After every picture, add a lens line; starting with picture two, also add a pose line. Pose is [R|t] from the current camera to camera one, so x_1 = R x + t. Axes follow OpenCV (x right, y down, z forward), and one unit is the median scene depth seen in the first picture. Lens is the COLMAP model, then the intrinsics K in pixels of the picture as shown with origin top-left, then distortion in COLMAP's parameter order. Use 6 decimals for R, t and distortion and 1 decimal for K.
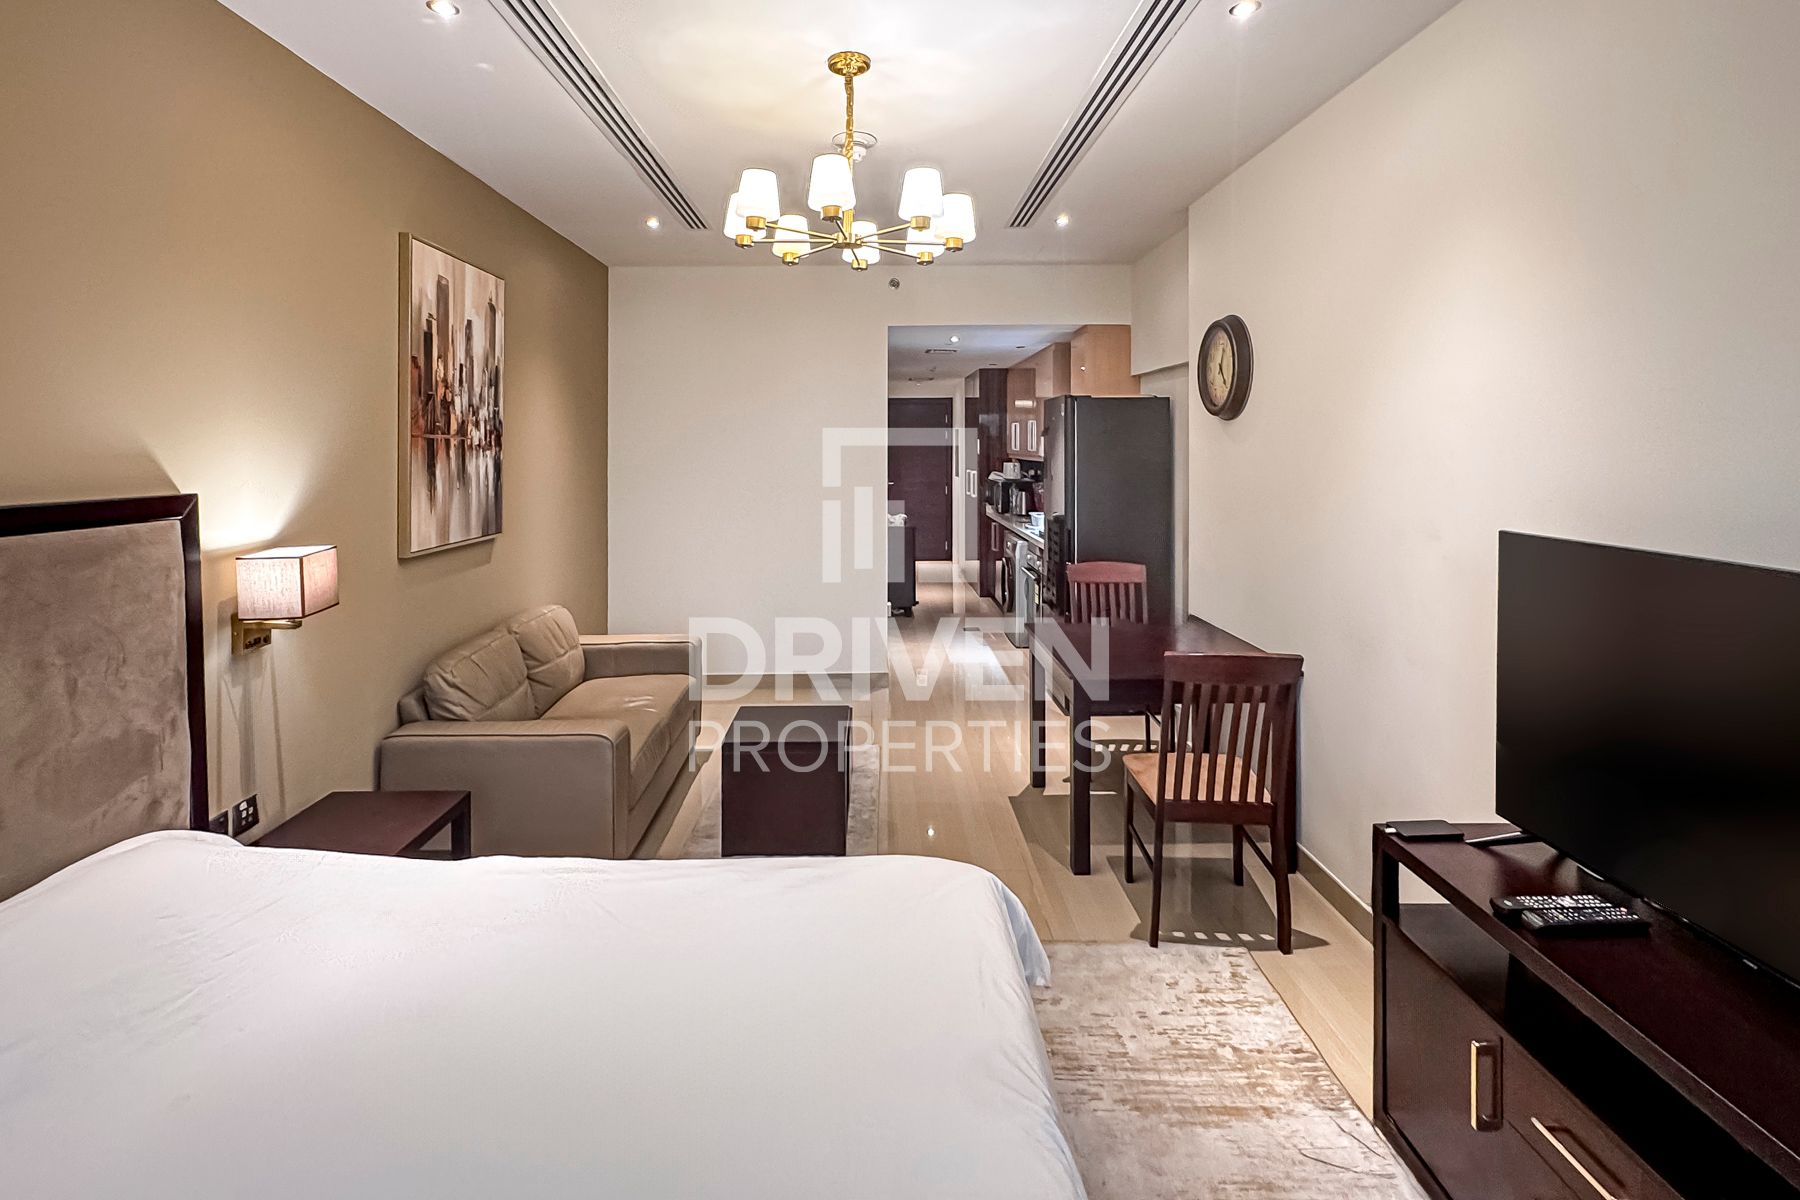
lens RADIAL K [[747.0, 0, 895.6], [0, 747.0, 508.0], [0, 0, 1]] dist [0.001319, 0.000024]
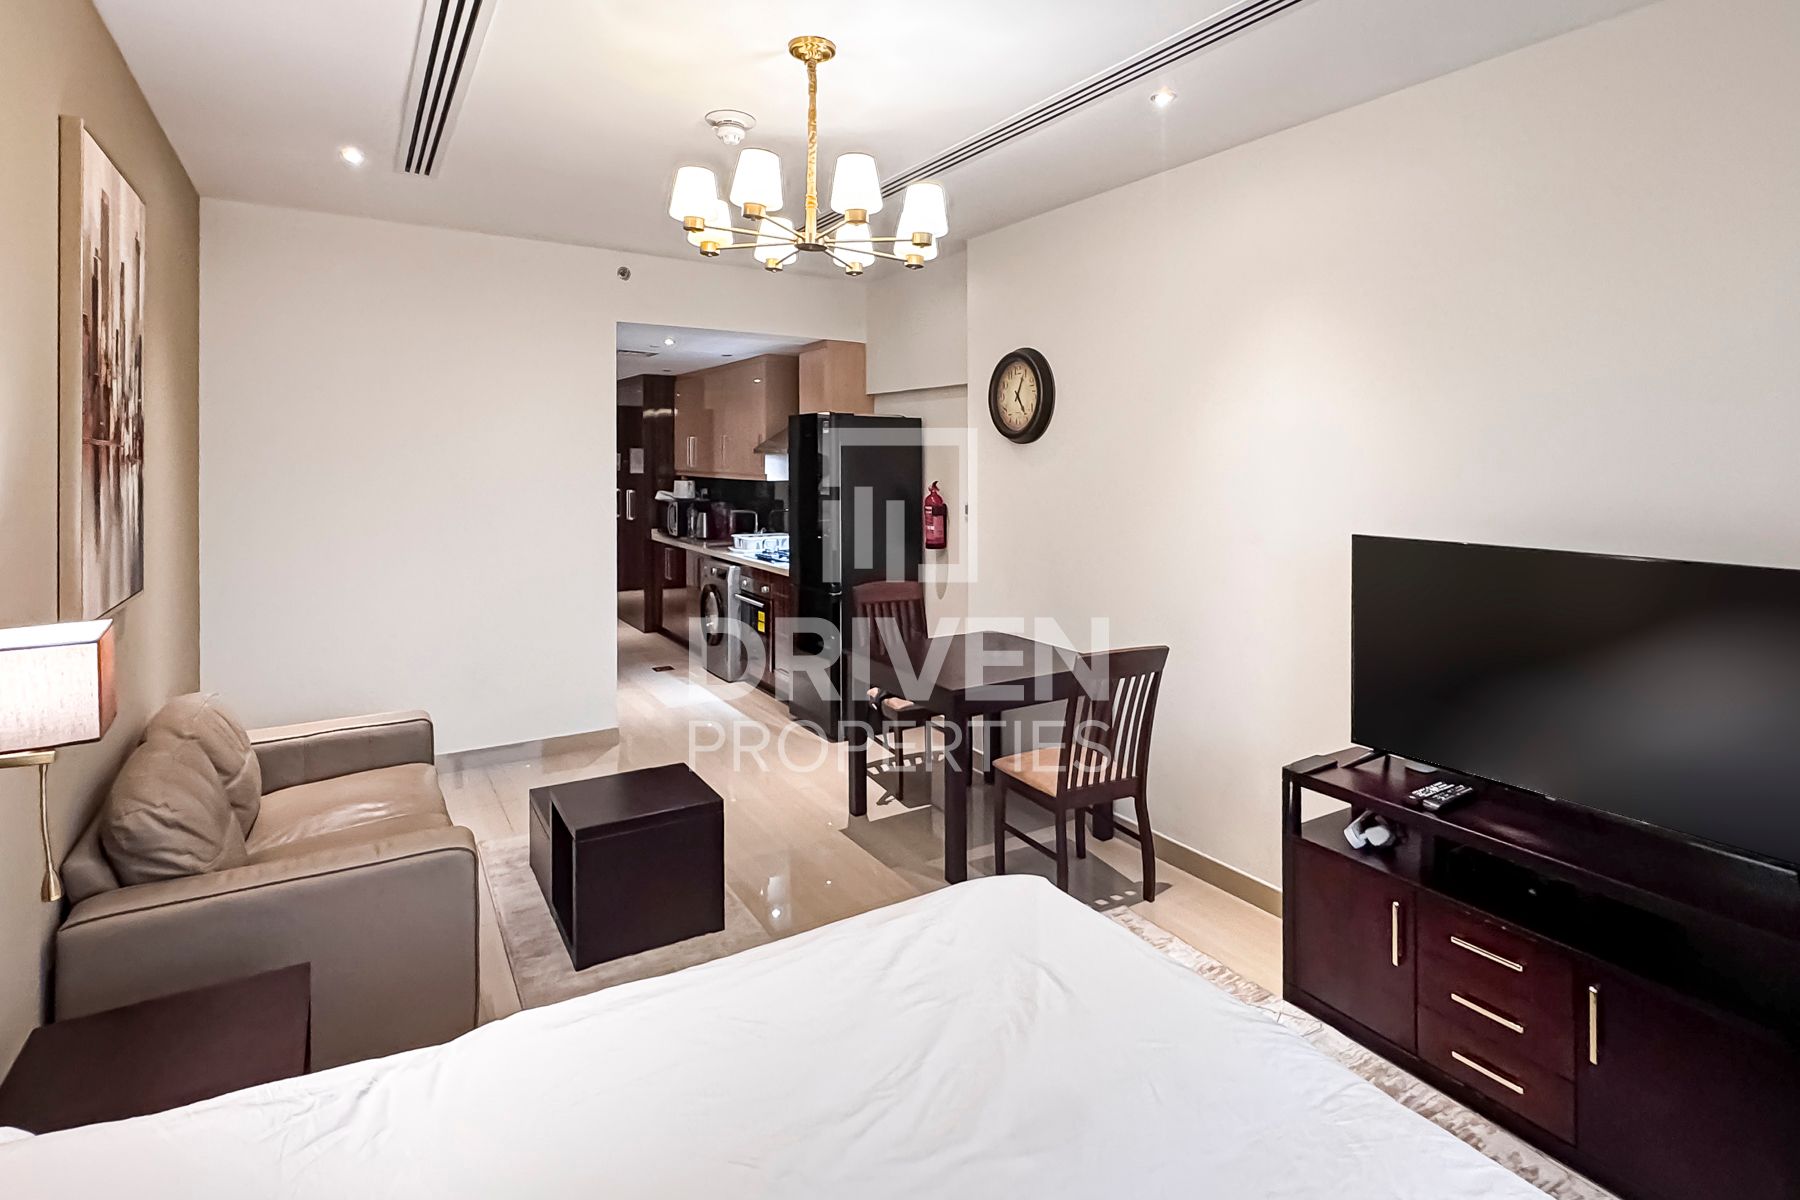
lens RADIAL K [[831.6, 0, 847.5], [0, 831.6, 528.4], [0, 0, 1]] dist [-0.001932, 0.000867]
pose [[0.871242, -0.027561, 0.490079, -0.403639], [0.028089, 0.999586, 0.006279, -0.009048], [-0.490049, 0.008295, 0.871655, 0.070350]]
